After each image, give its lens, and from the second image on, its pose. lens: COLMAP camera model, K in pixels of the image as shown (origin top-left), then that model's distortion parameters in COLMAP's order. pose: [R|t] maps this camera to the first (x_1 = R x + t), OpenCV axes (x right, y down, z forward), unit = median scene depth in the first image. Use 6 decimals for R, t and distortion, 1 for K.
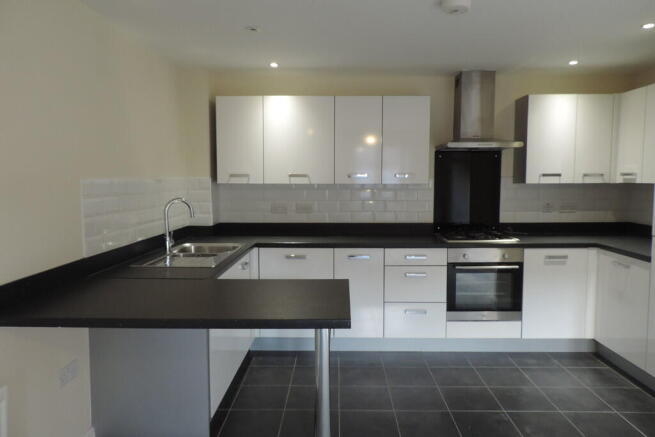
lens RADIAL K [[469.2, 0, 325.4], [0, 469.2, 221.0], [0, 0, 1]] dist [-0.007820, 0.002723]
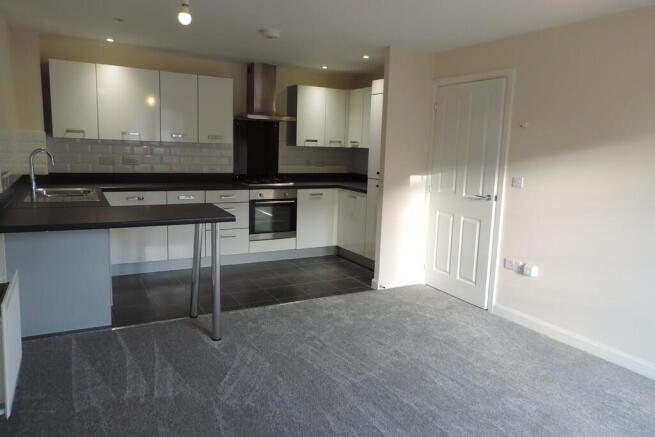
lens RADIAL K [[469.2, 0, 325.4], [0, 469.2, 221.0], [0, 0, 1]] dist [-0.007820, 0.002723]
pose [[0.860016, -0.048443, 0.507963, -0.257566], [0.006455, 0.996437, 0.084098, 0.032127], [-0.510226, -0.069047, 0.857264, -0.333554]]
